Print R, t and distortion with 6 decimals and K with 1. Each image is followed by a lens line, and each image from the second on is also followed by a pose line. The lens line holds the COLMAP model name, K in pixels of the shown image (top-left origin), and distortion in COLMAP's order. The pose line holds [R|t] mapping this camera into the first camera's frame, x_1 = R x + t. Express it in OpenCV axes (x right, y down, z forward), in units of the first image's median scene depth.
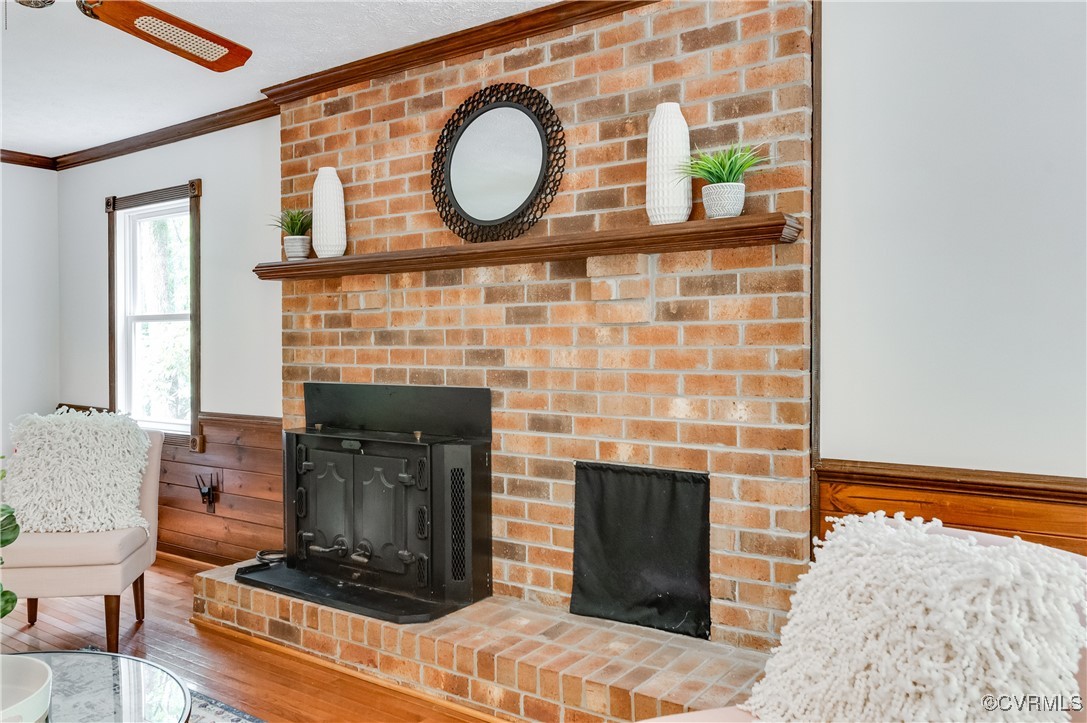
lens RADIAL K [[853.1, 0, 510.6], [0, 853.1, 357.5], [0, 0, 1]] dist [0.007601, -0.003262]
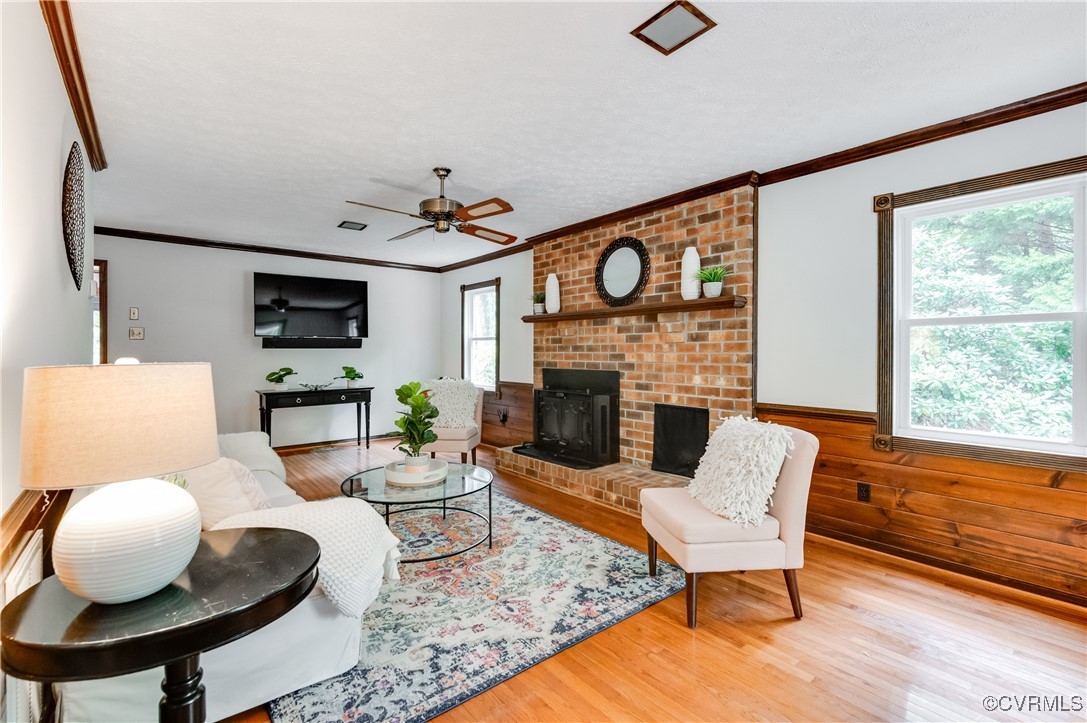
lens RADIAL K [[494.2, 0, 565.3], [0, 494.2, 356.5], [0, 0, 1]] dist [0.001960, -0.000990]
pose [[0.975149, 0.005075, -0.221490, 0.130387], [-0.005834, 0.999979, -0.002771, 0.002589], [0.221472, 0.003994, 0.975159, -0.321021]]
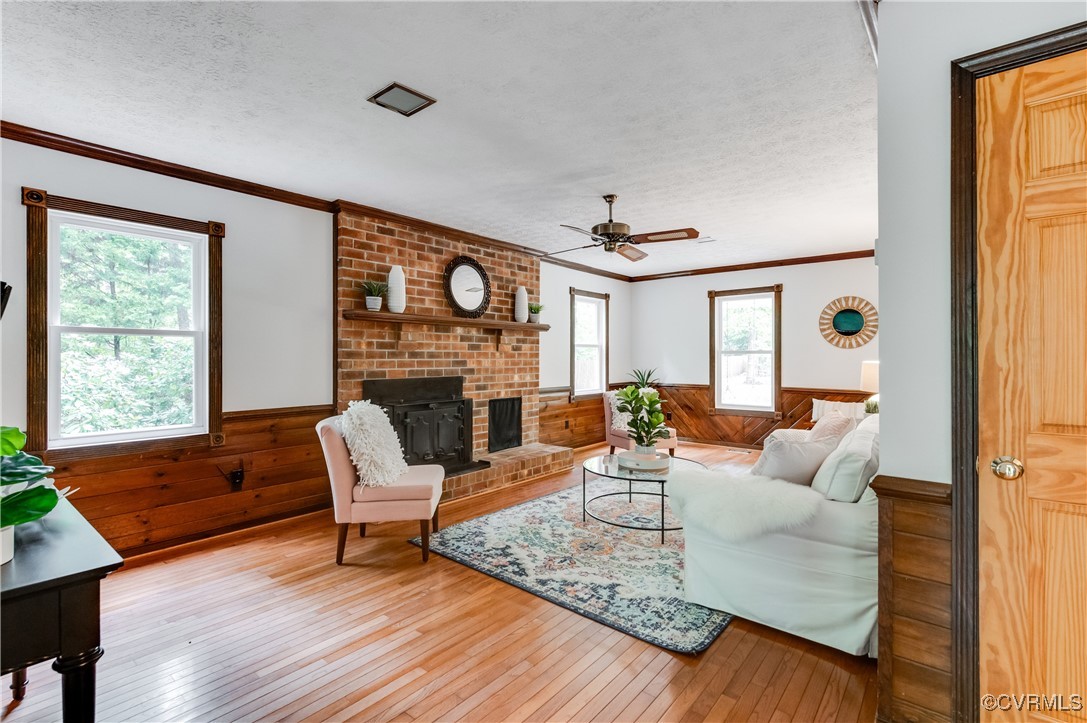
lens RADIAL K [[494.2, 0, 540.5], [0, 494.2, 356.9], [0, 0, 1]] dist [0.001960, -0.000990]
pose [[0.046930, -0.001858, 0.998896, -1.498181], [0.006132, 0.999980, 0.001571, -0.020702], [-0.998879, 0.006051, 0.046941, 0.722509]]
